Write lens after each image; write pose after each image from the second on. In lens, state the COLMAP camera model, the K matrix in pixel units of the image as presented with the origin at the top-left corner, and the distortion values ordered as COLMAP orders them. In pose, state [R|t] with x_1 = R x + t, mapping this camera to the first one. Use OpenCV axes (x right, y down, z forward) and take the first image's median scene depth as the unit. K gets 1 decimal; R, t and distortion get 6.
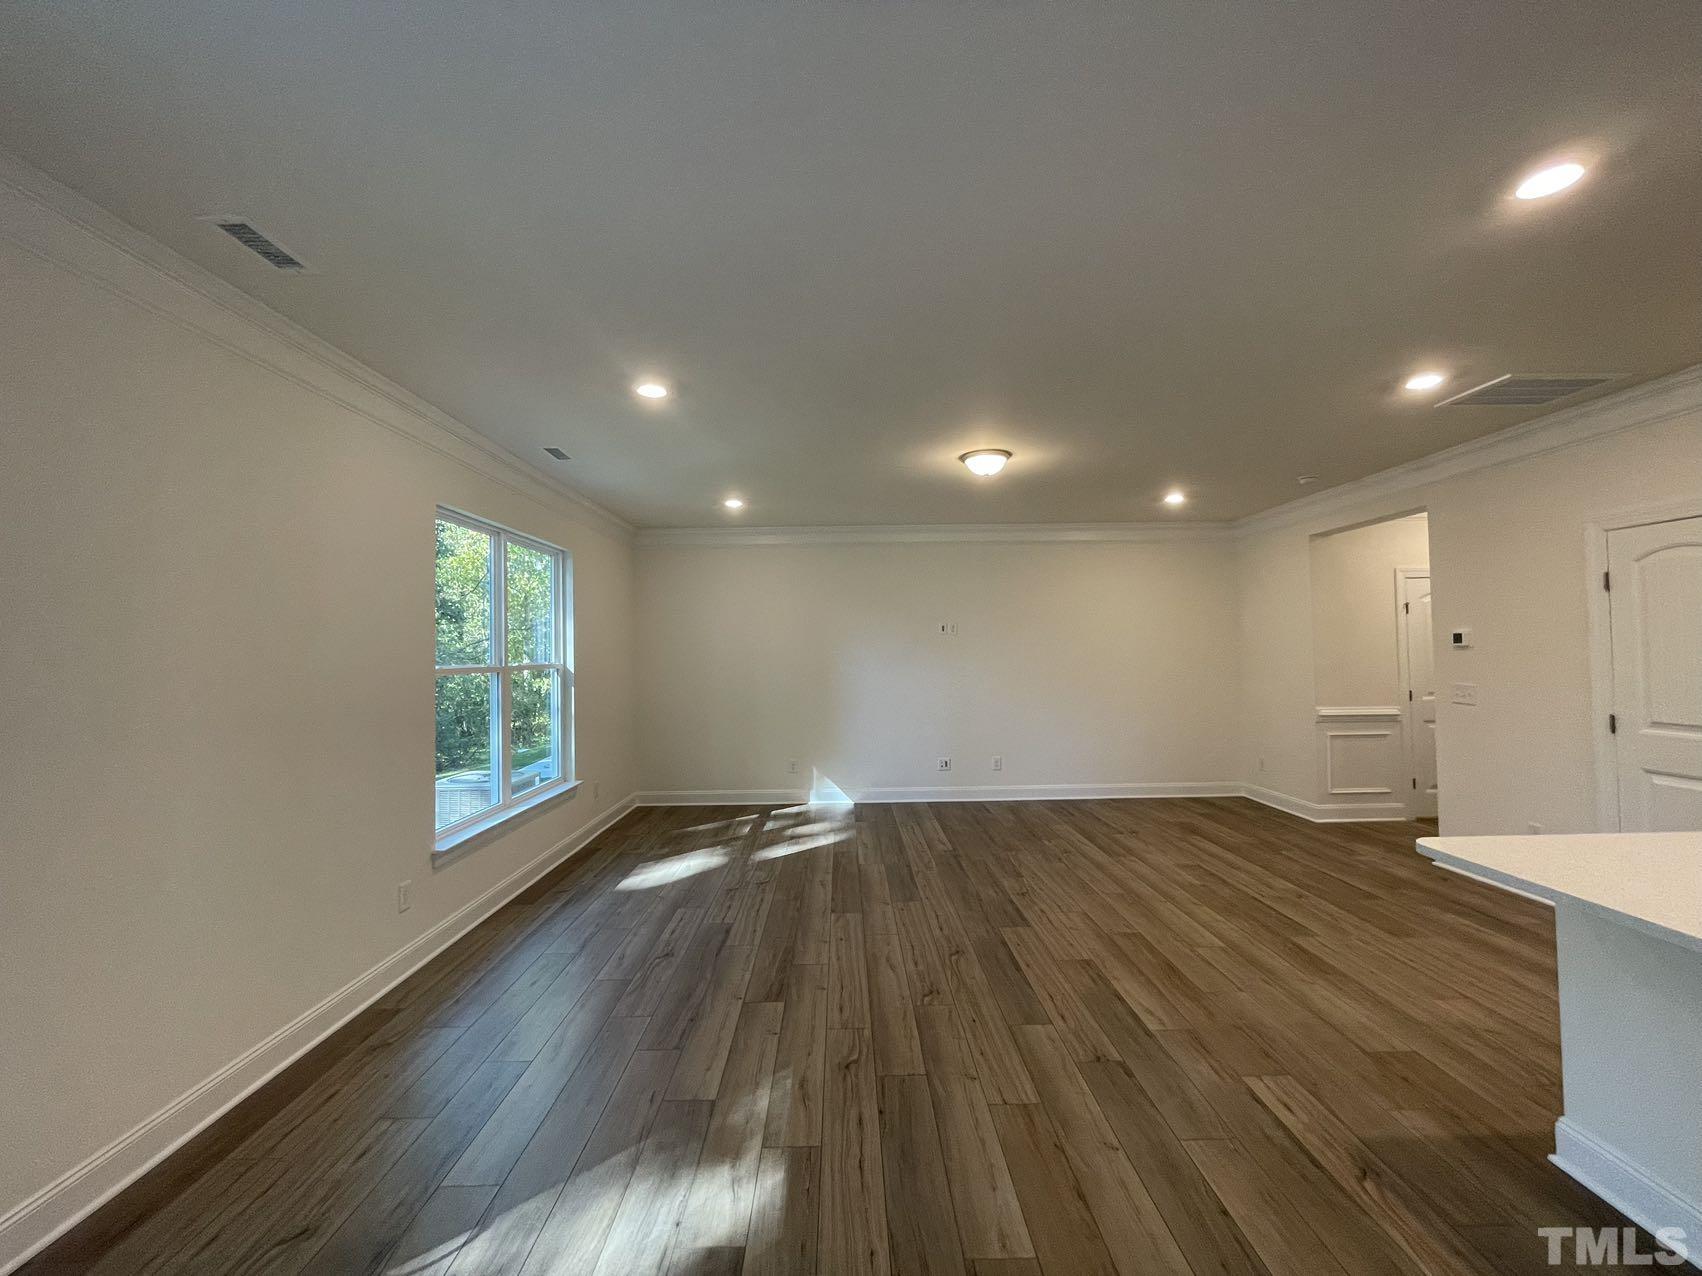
lens RADIAL K [[693.3, 0, 851.0], [0, 693.3, 638.0], [0, 0, 1]] dist [0.002183, 0.000061]
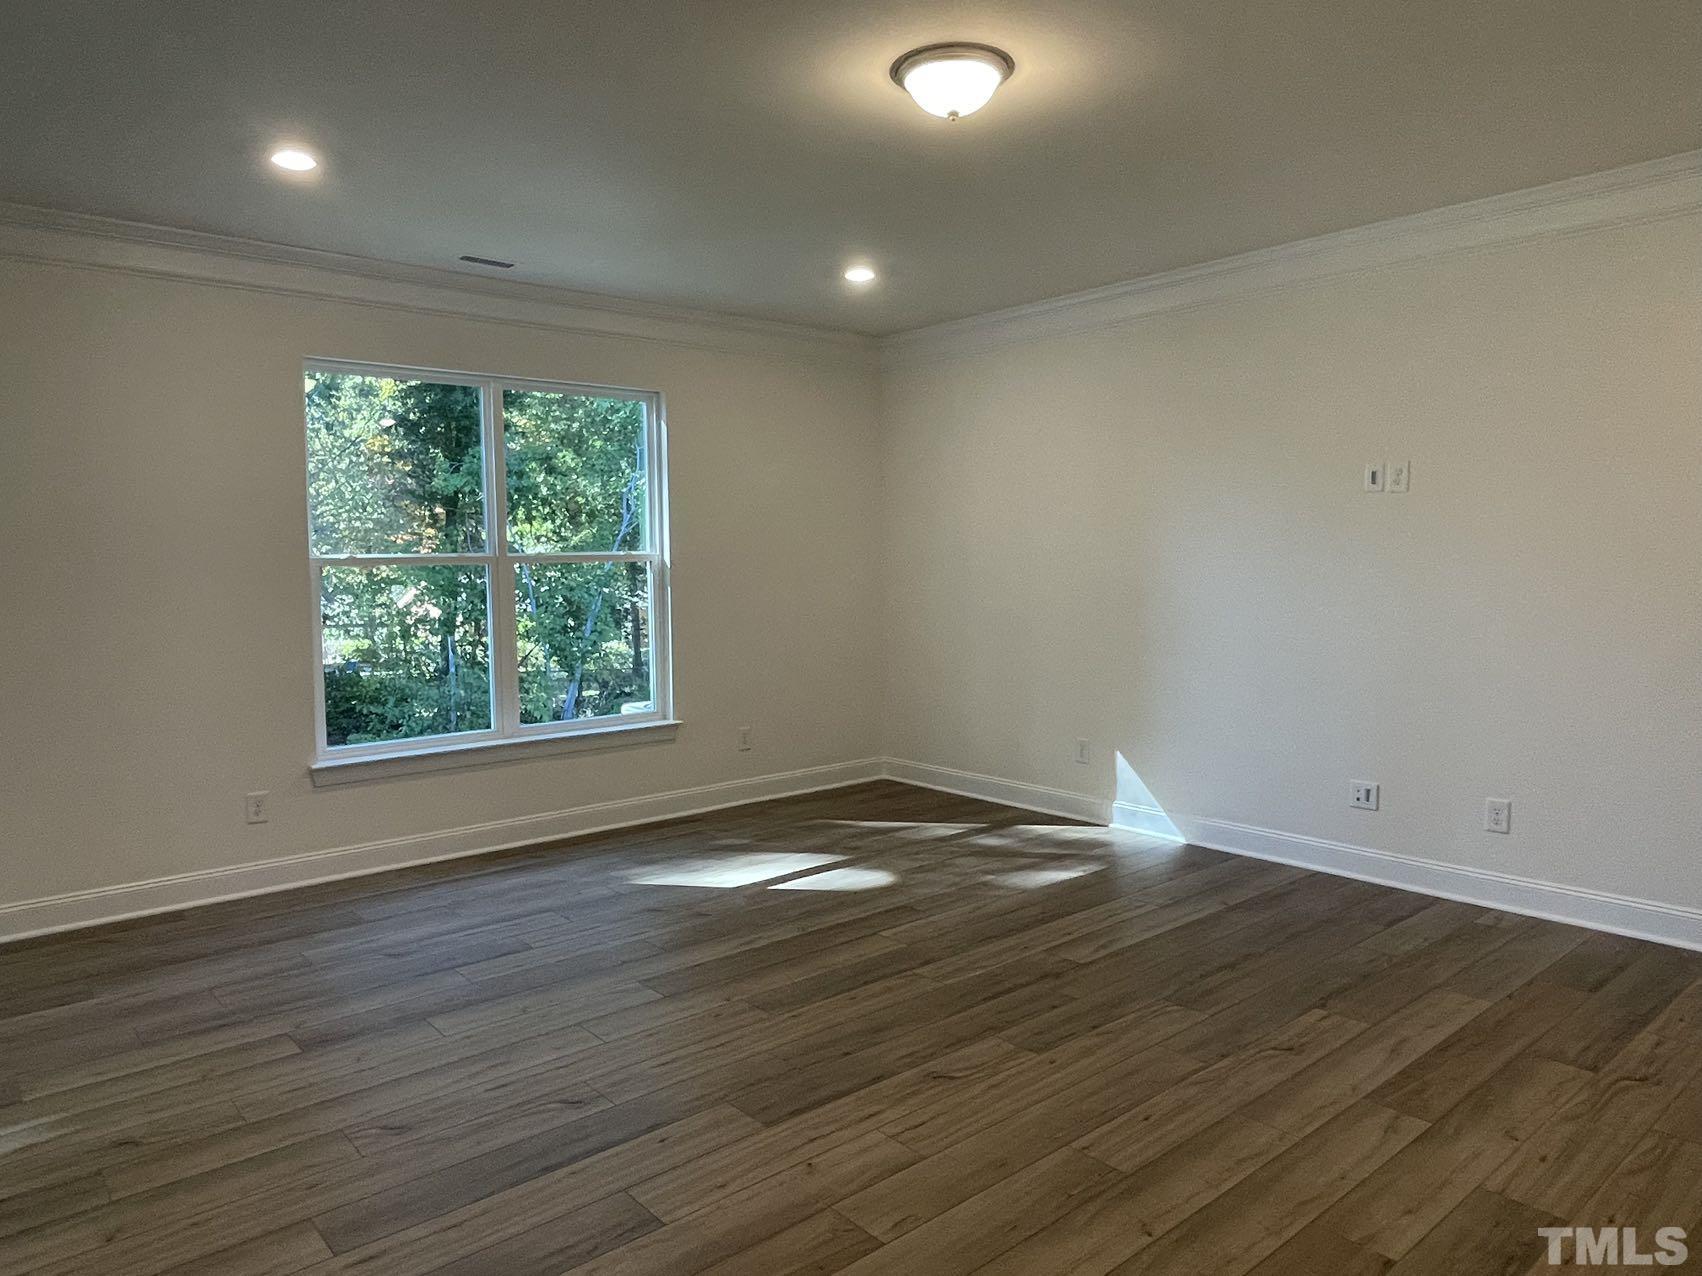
lens RADIAL K [[1124.3, 0, 851.0], [0, 1124.3, 638.0], [0, 0, 1]] dist [-0.001161, 0.000206]
pose [[0.642512, 0.063379, -0.763650, 0.664149], [0.019725, 0.994875, 0.099165, 0.013893], [0.766021, -0.078778, 0.637970, 0.461932]]
